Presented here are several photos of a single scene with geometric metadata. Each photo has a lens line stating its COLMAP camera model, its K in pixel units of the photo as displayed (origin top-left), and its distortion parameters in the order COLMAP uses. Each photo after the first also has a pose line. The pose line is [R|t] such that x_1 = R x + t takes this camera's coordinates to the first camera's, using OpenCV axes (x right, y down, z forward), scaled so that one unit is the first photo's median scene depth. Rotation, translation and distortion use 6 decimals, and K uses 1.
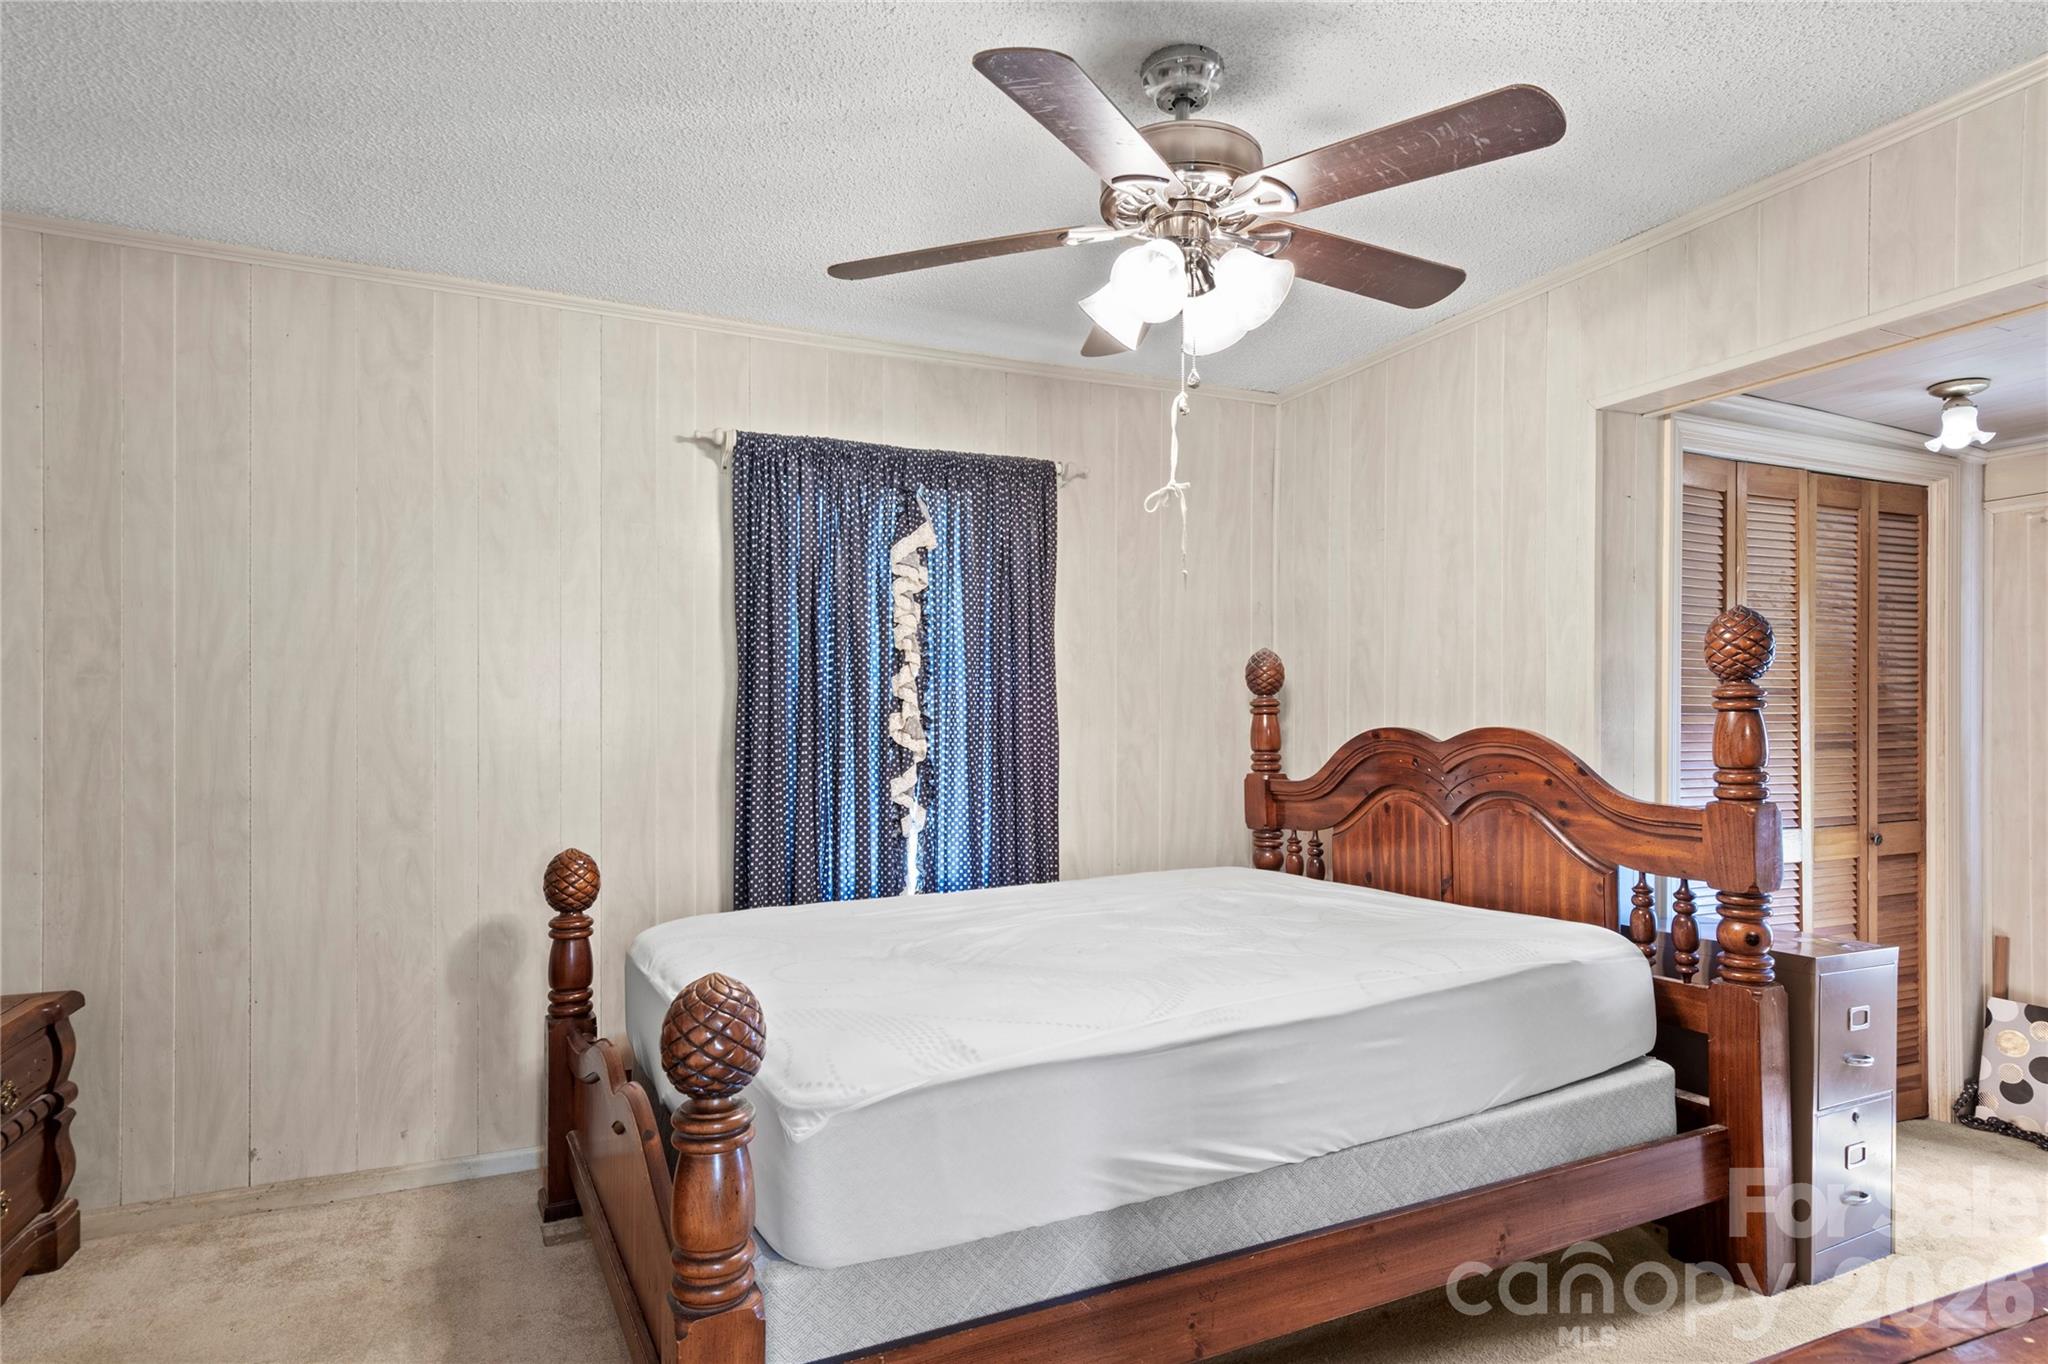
lens RADIAL K [[1115.5, 0, 1008.3], [0, 1115.5, 712.4], [0, 0, 1]] dist [-0.002474, 0.000103]
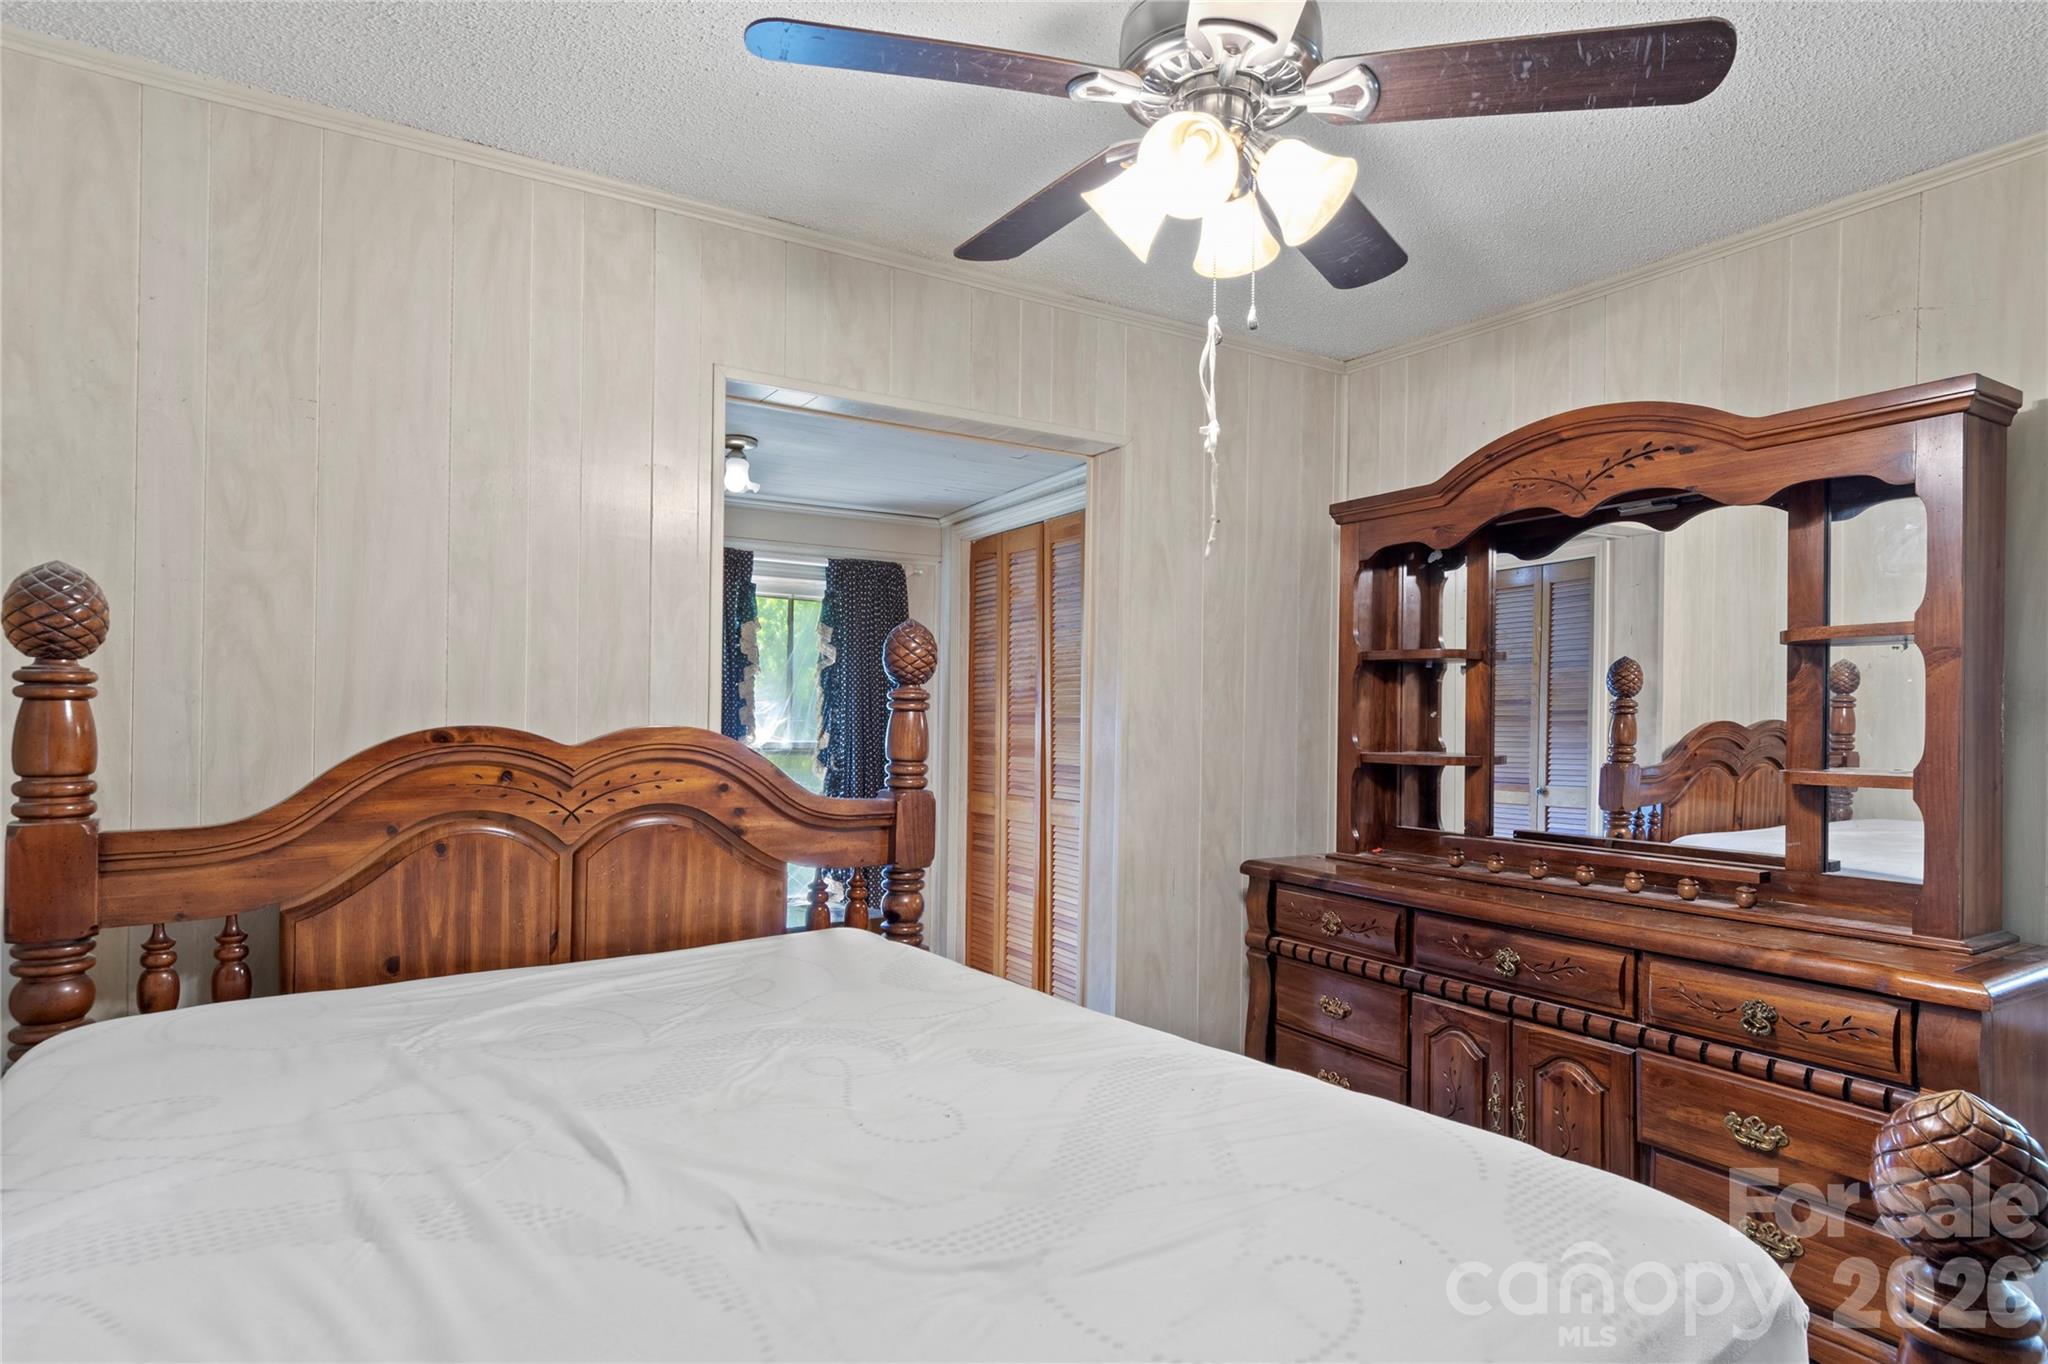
lens RADIAL K [[1107.0, 0, 1023.8], [0, 1107.0, 731.5], [0, 0, 1]] dist [-0.002570, 0.000139]
pose [[-0.160408, -0.005709, 0.987034, -0.393757], [-0.013349, 0.999904, 0.003614, 0.011477], [-0.986961, -0.012596, -0.160468, 0.863598]]
